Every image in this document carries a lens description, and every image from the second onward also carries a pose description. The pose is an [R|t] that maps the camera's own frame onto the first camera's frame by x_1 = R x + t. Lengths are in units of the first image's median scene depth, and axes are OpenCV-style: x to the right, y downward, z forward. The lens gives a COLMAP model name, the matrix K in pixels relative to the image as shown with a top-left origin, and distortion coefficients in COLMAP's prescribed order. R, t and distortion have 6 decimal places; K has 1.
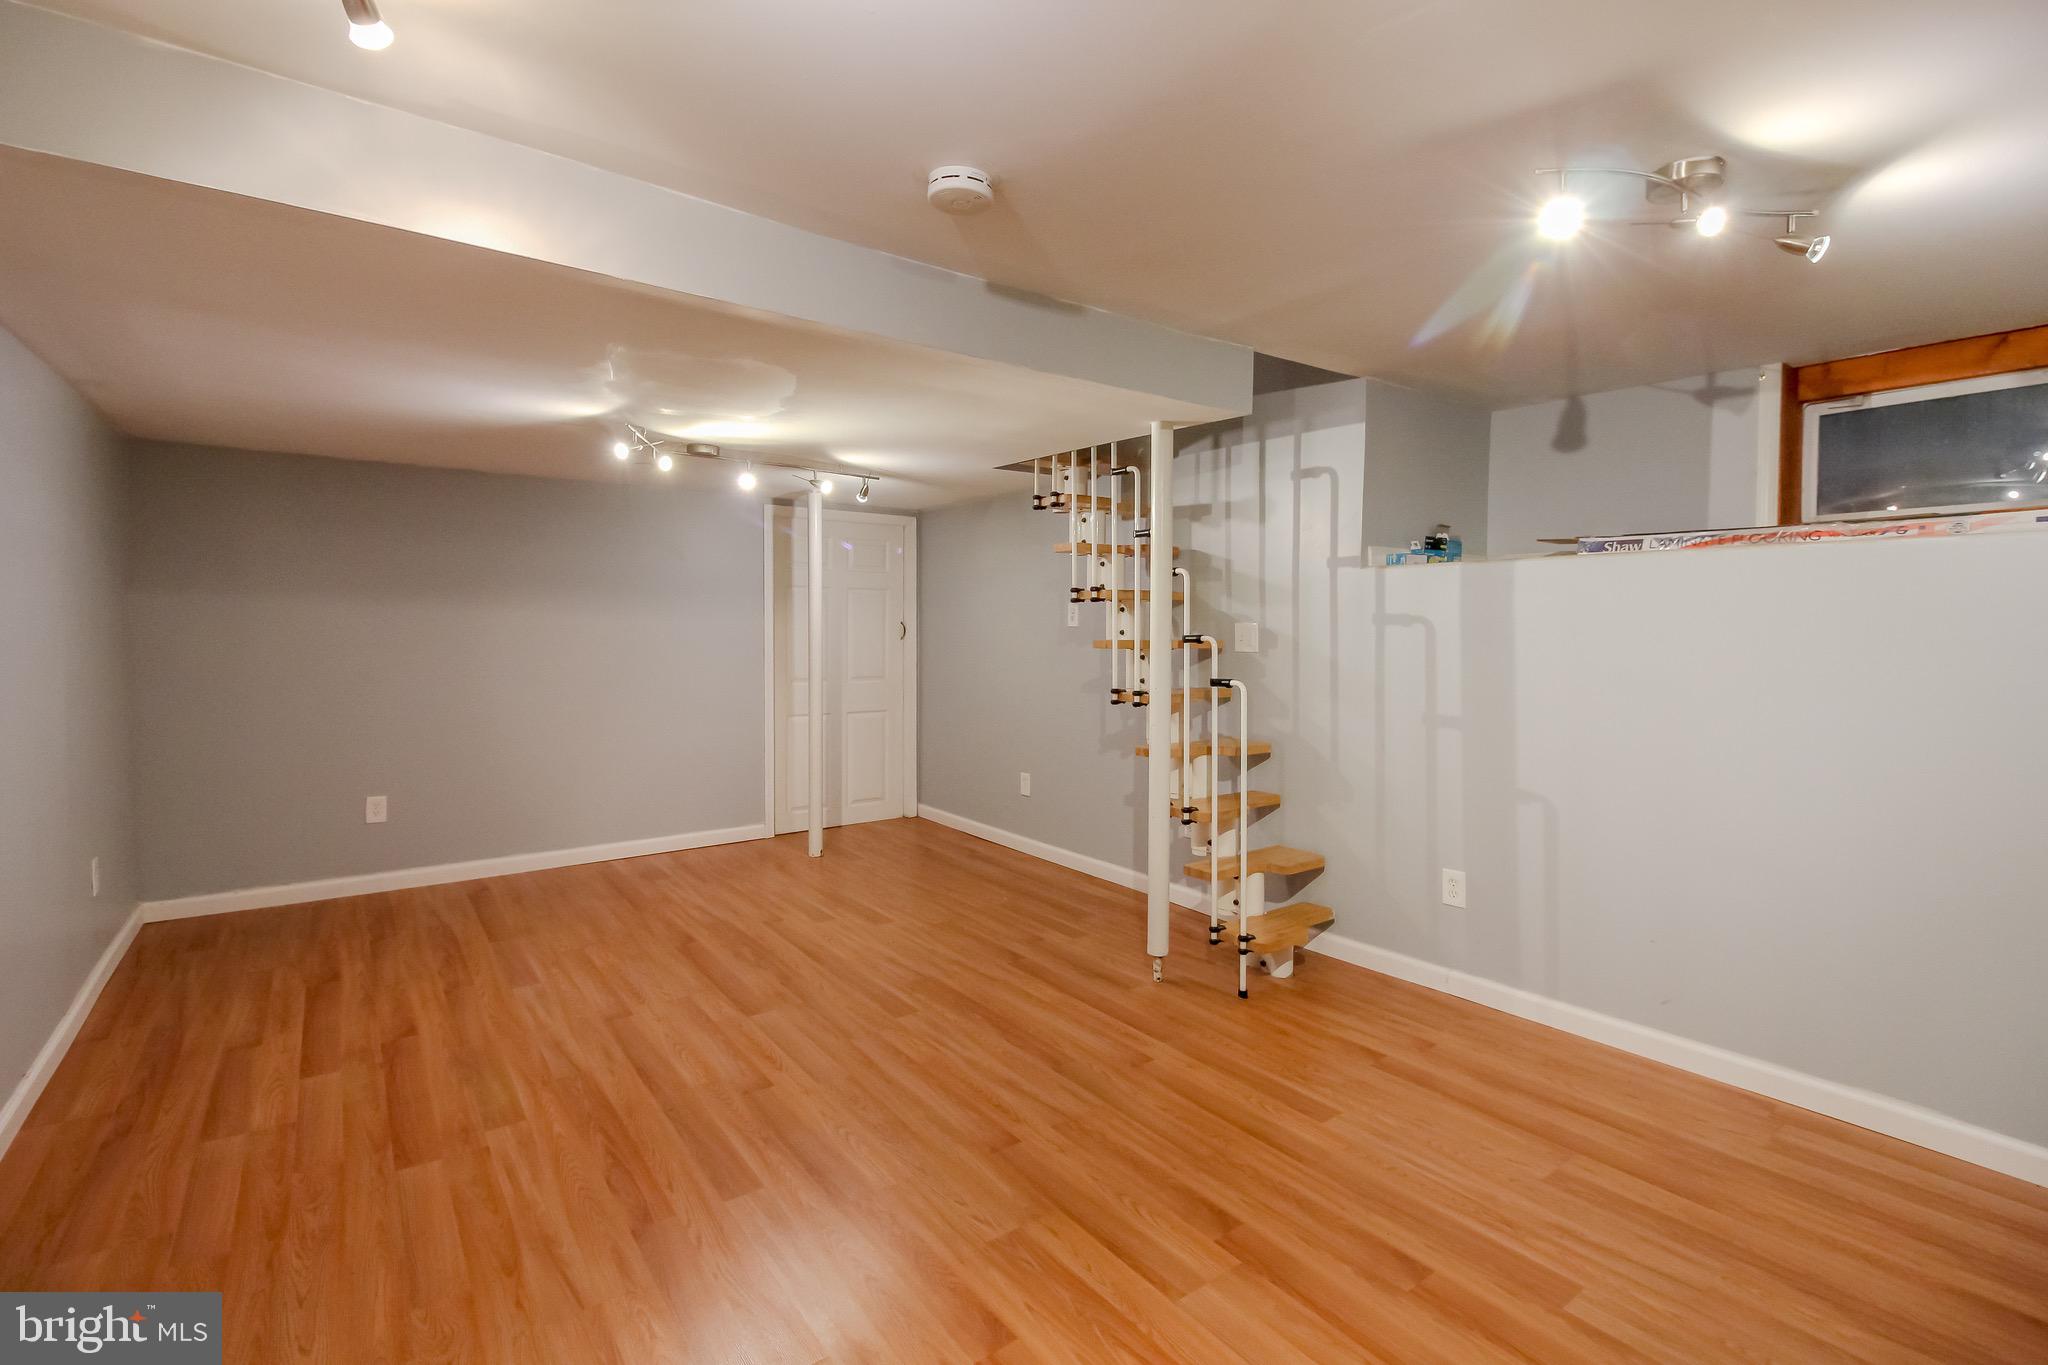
lens RADIAL K [[980.1, 0, 1017.2], [0, 980.1, 646.6], [0, 0, 1]] dist [0.016118, -0.017967]
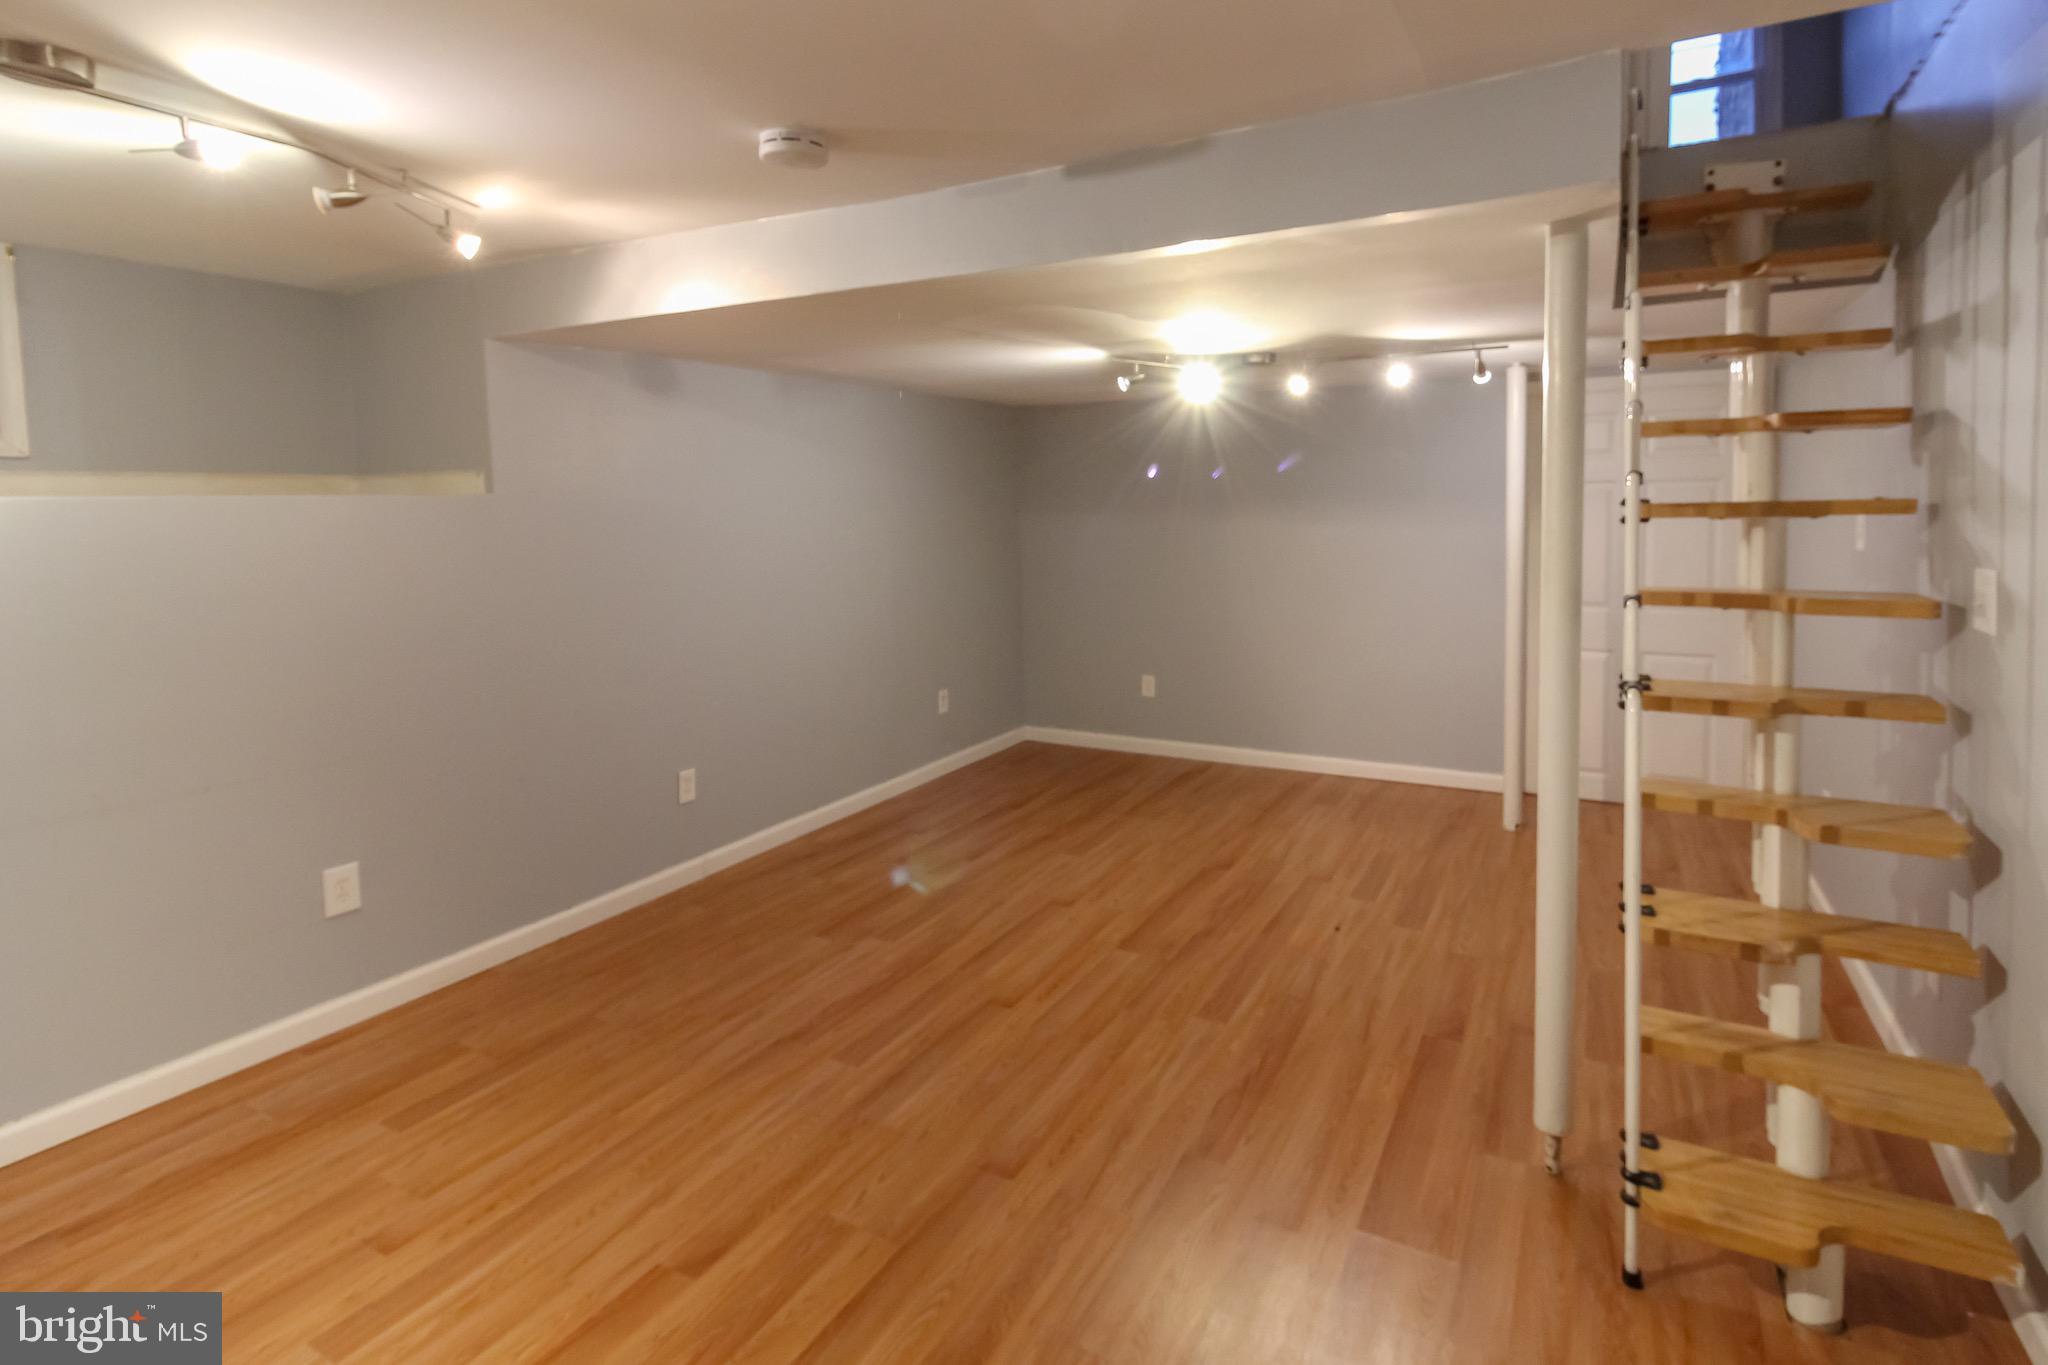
lens RADIAL K [[1028.5, 0, 1027.4], [0, 1028.5, 568.6], [0, 0, 1]] dist [0.013686, -0.000470]
pose [[0.397967, 0.047673, -0.916160, 0.692198], [0.000329, 0.998641, 0.052108, -0.070841], [0.917400, -0.021039, 0.397411, 0.556289]]
